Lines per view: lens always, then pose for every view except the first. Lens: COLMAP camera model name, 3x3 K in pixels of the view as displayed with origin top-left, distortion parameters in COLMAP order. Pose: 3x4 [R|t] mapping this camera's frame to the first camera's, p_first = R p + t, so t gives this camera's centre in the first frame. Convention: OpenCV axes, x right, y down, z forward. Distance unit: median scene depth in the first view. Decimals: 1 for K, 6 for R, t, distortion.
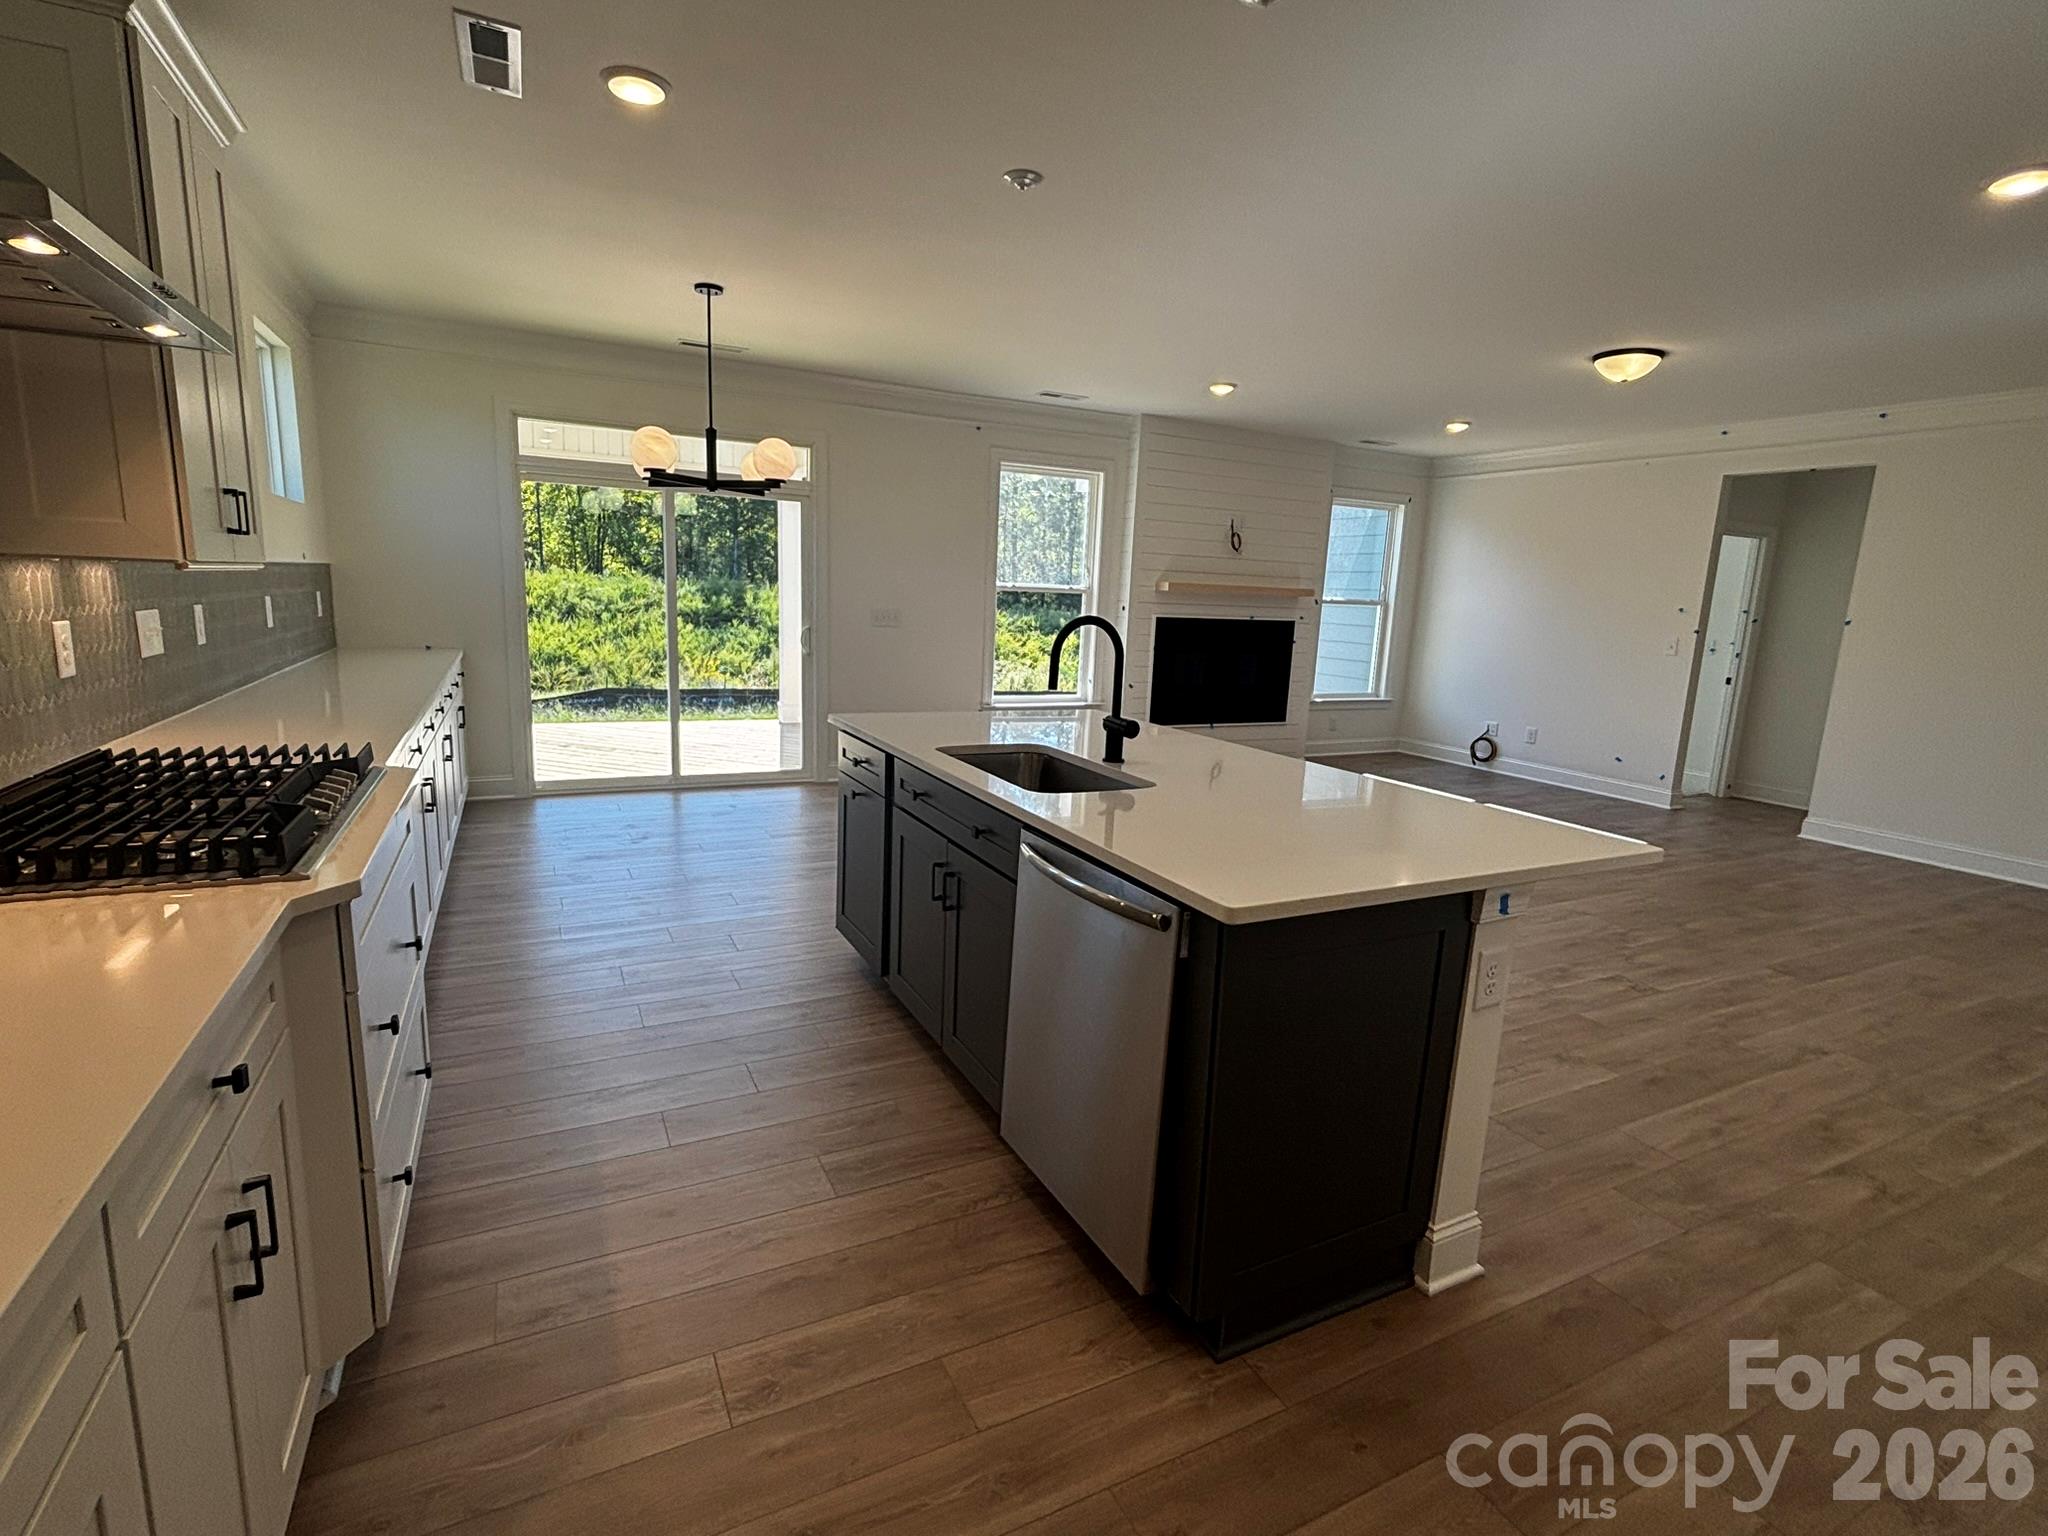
lens RADIAL K [[967.3, 0, 1026.7], [0, 967.3, 754.2], [0, 0, 1]] dist [0.003473, -0.002086]
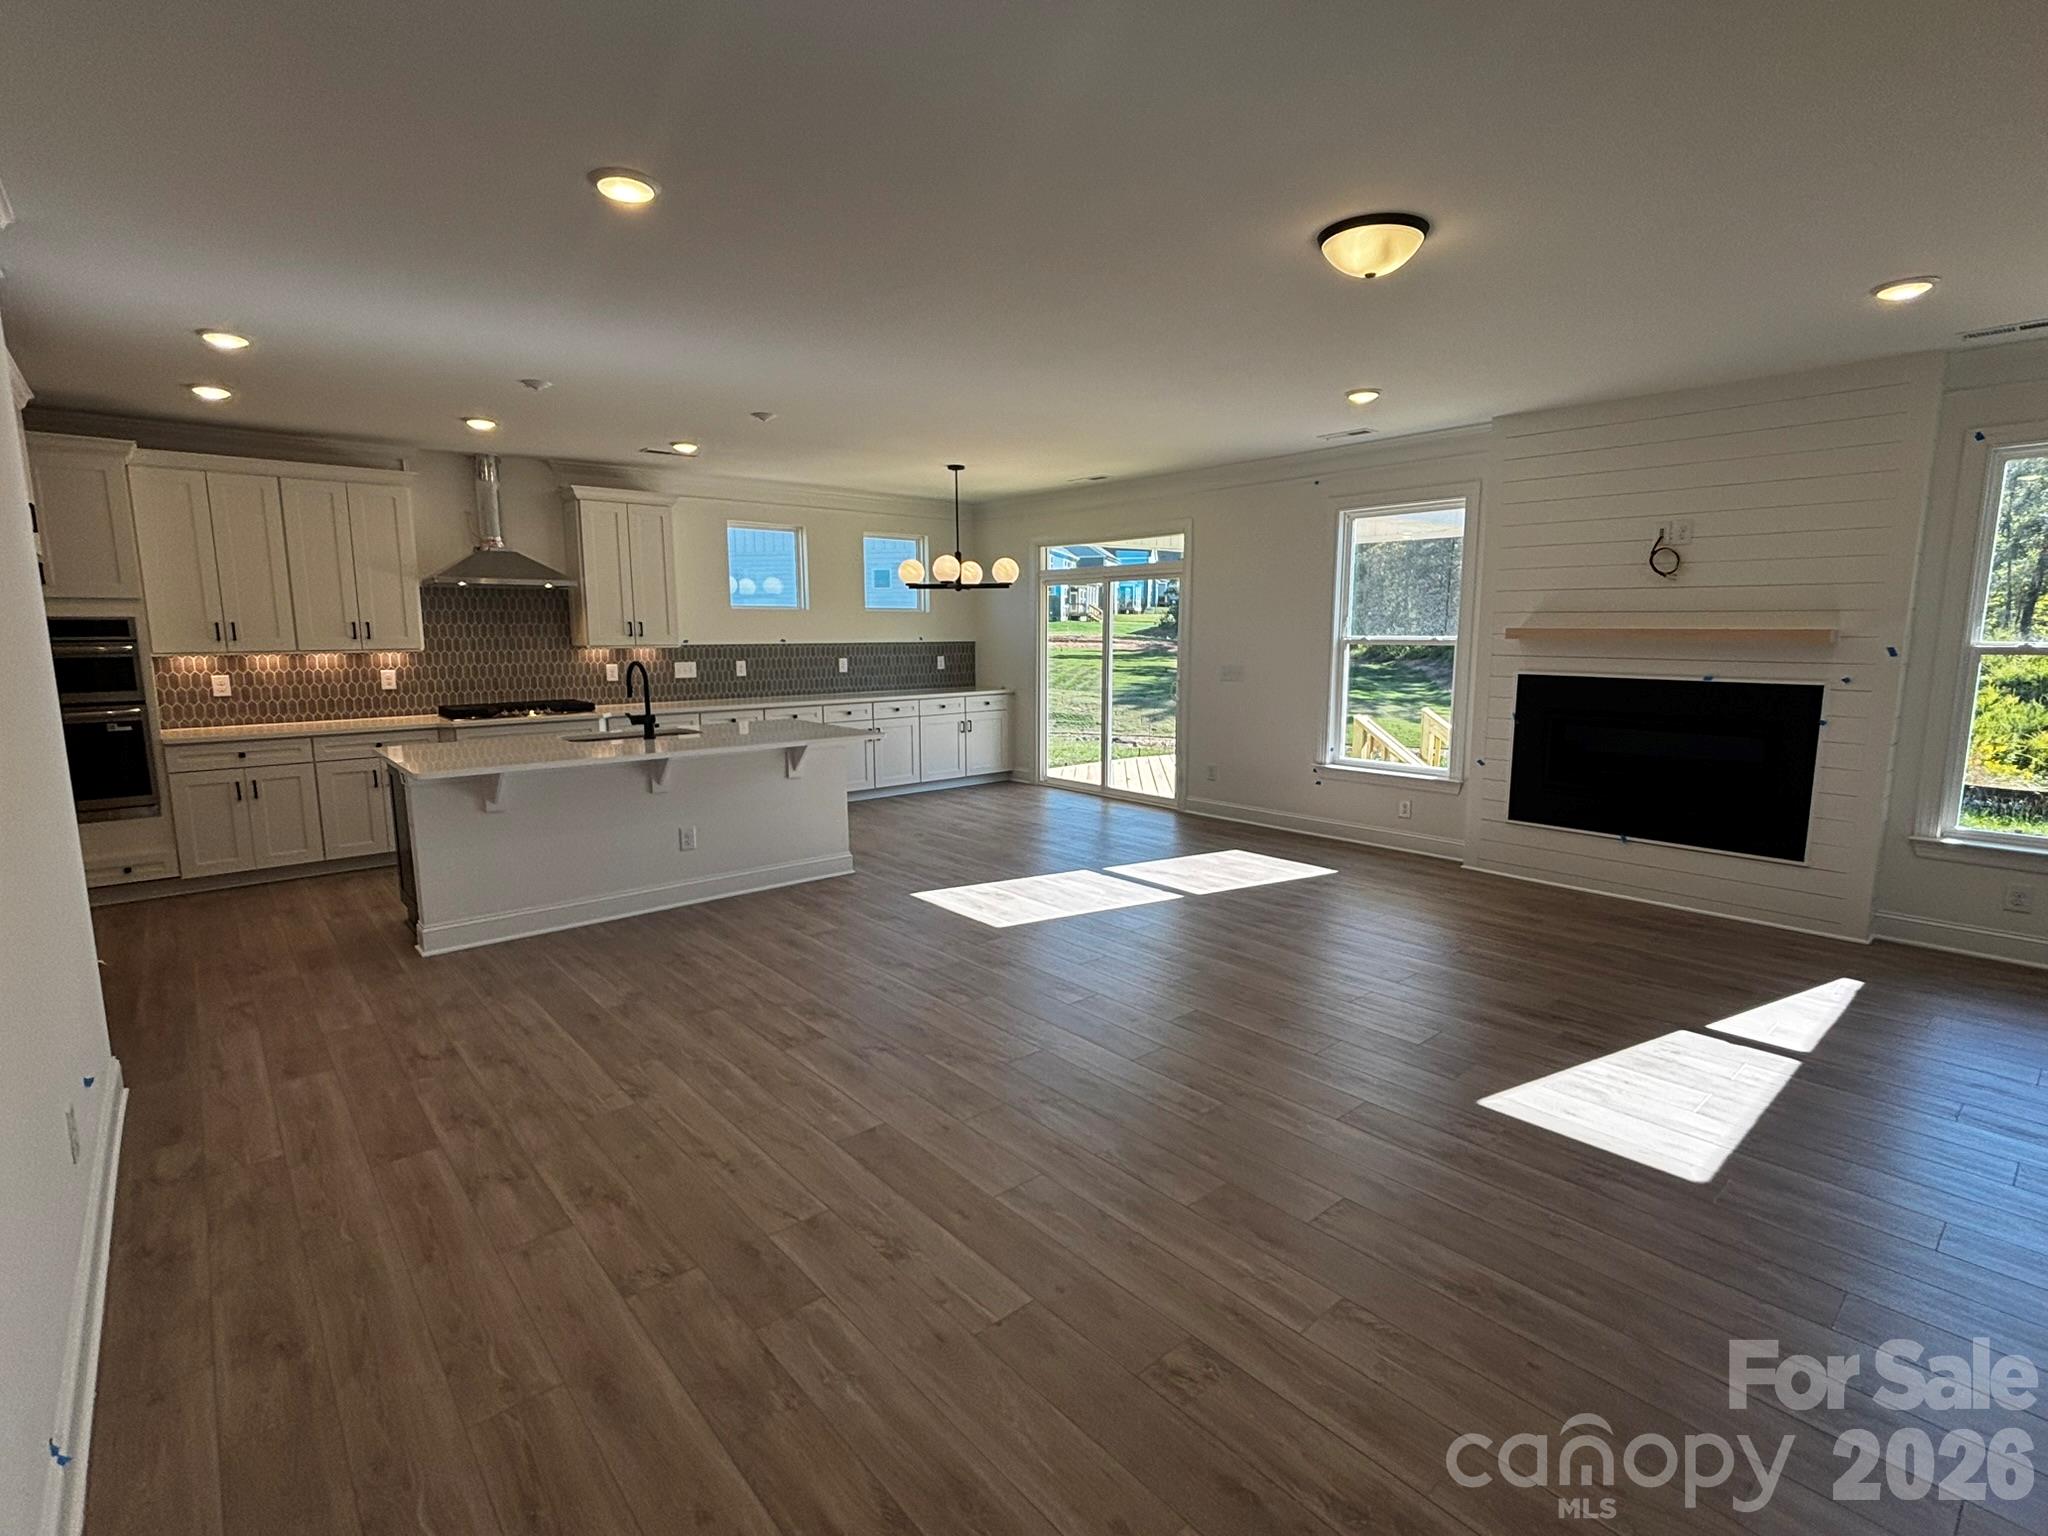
lens RADIAL K [[967.3, 0, 1030.2], [0, 967.3, 764.1], [0, 0, 1]] dist [0.003473, -0.002086]
pose [[0.247503, 0.093089, -0.964405, 0.748156], [-0.150307, 0.987012, 0.056697, -0.058022], [0.957157, 0.130924, 0.258281, 0.440053]]
